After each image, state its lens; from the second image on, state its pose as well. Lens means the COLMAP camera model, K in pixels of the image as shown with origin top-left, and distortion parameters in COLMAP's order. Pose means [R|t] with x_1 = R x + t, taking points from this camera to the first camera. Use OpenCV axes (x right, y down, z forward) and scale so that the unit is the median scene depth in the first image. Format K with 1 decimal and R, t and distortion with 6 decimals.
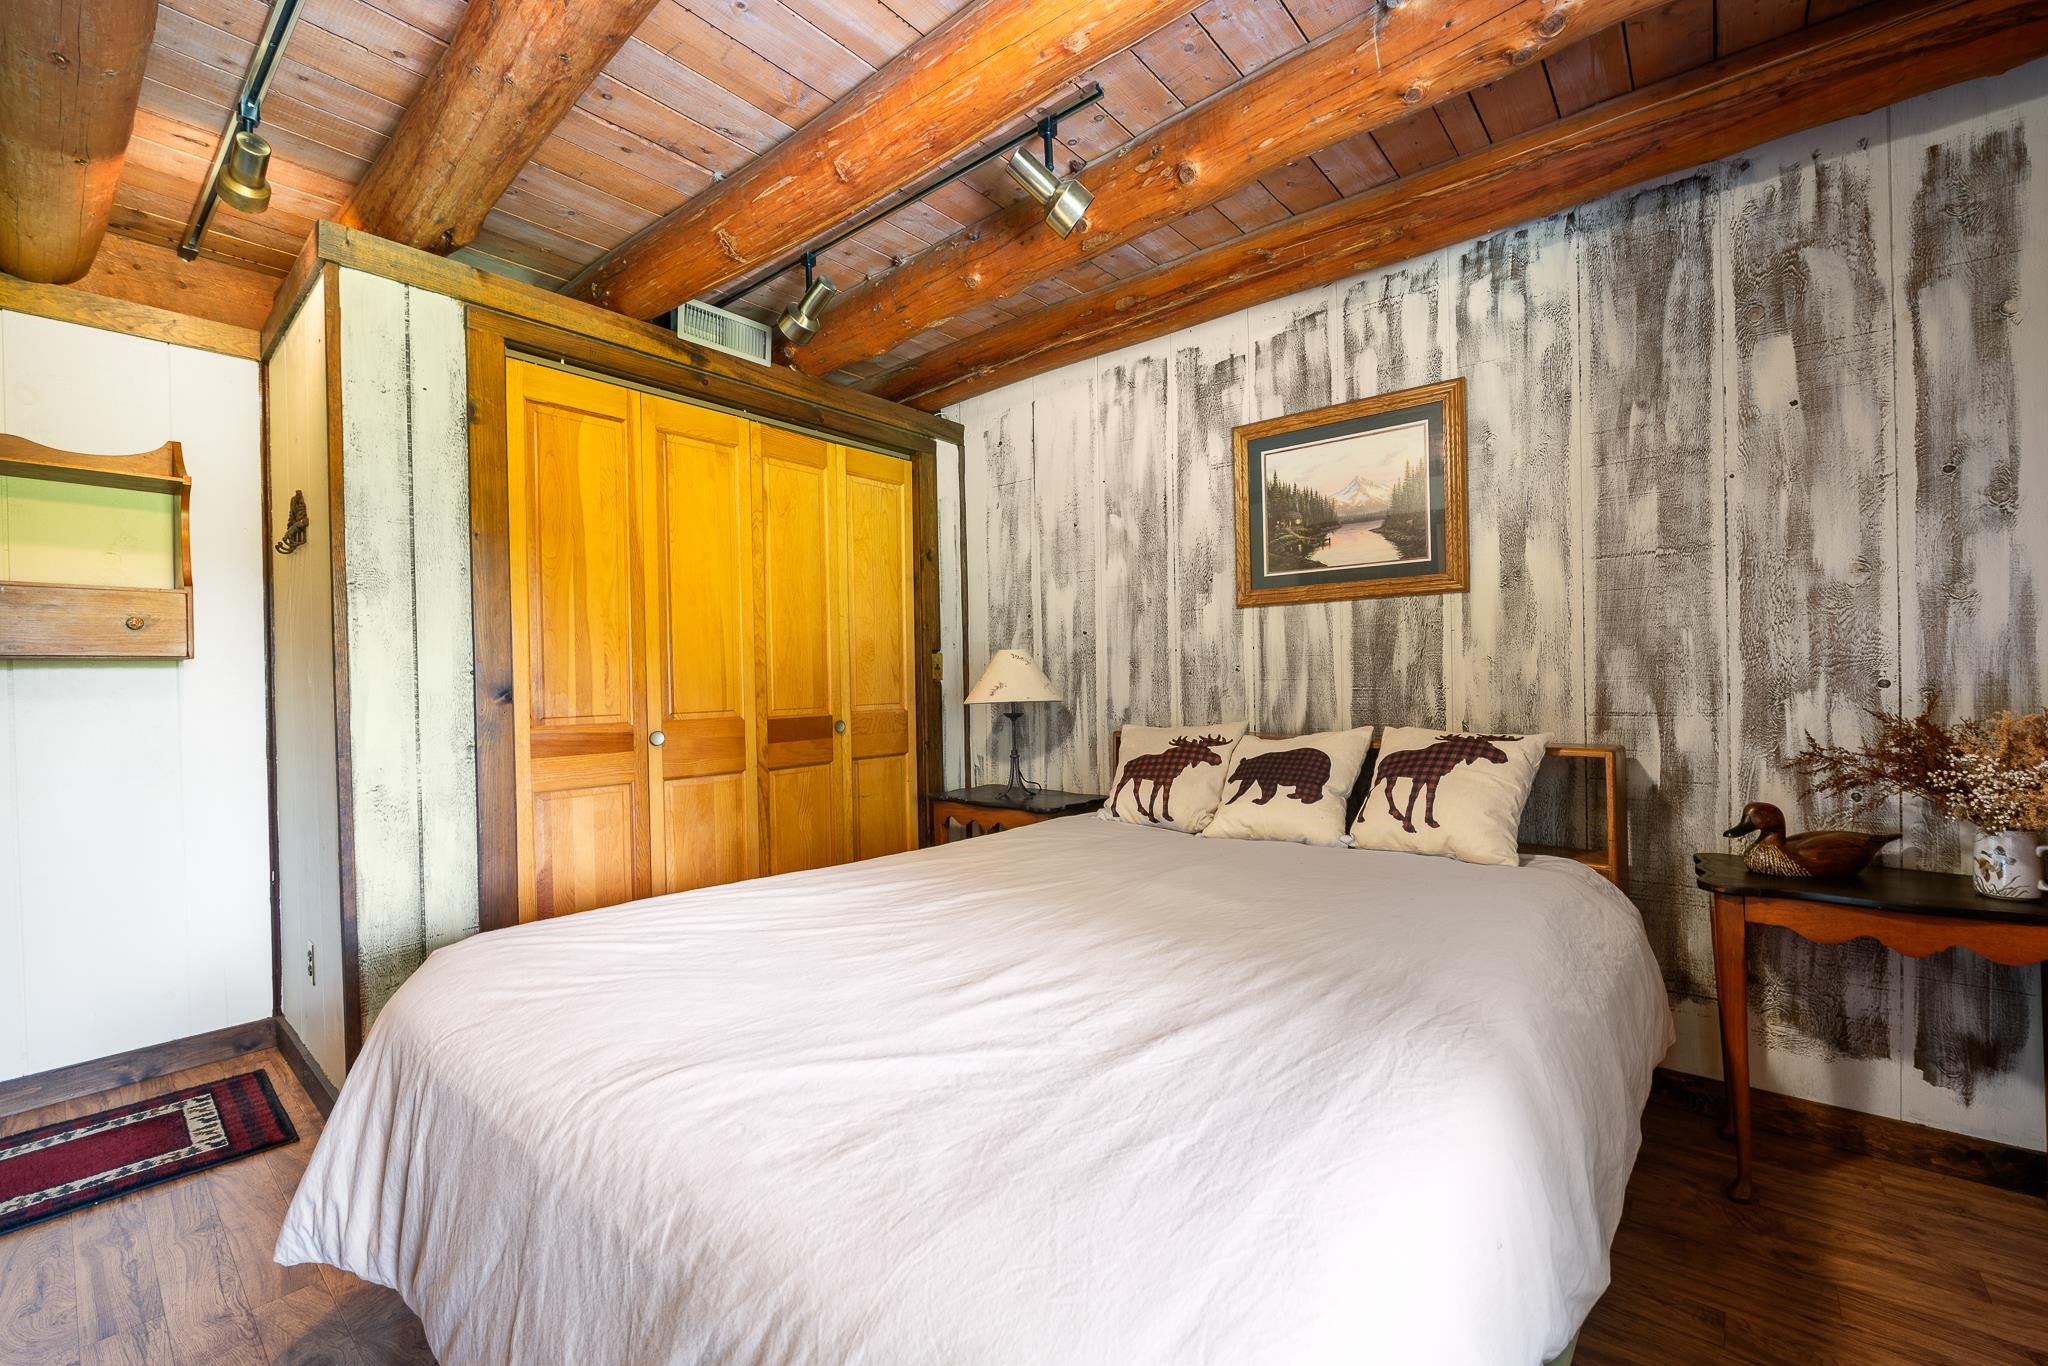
lens RADIAL K [[845.1, 0, 1015.8], [0, 845.1, 680.3], [0, 0, 1]] dist [-0.001854, -0.000423]
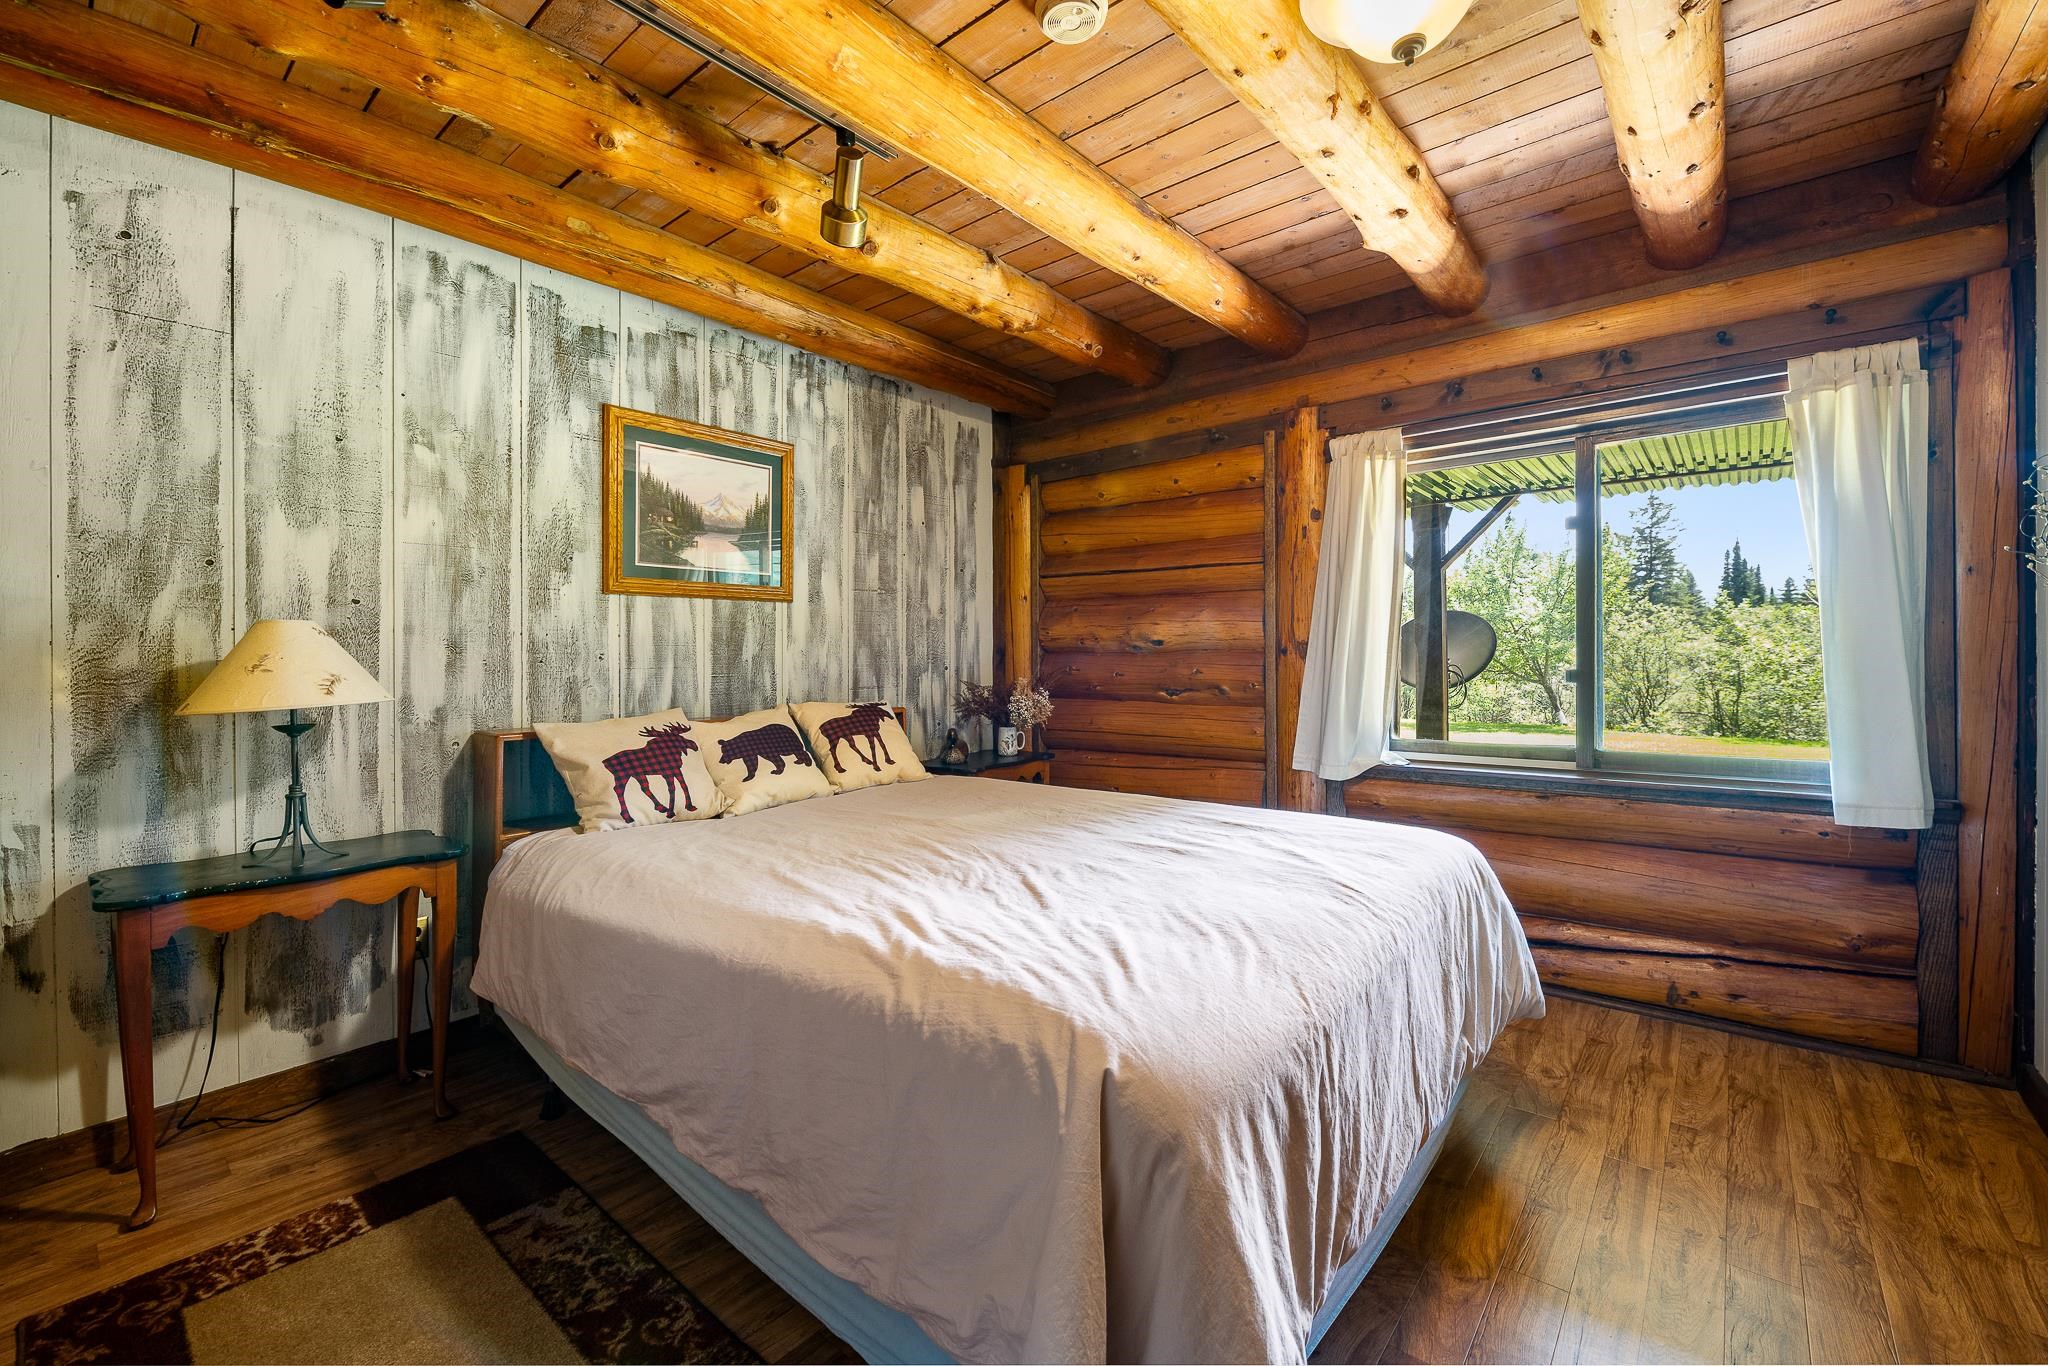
lens RADIAL K [[845.1, 0, 1016.0], [0, 845.1, 665.8], [0, 0, 1]] dist [-0.001854, -0.000423]
pose [[0.001659, 0.005284, 0.999985, -0.738121], [0.012971, 0.999902, -0.005305, 0.007883], [-0.999914, 0.012979, 0.001590, 0.575060]]
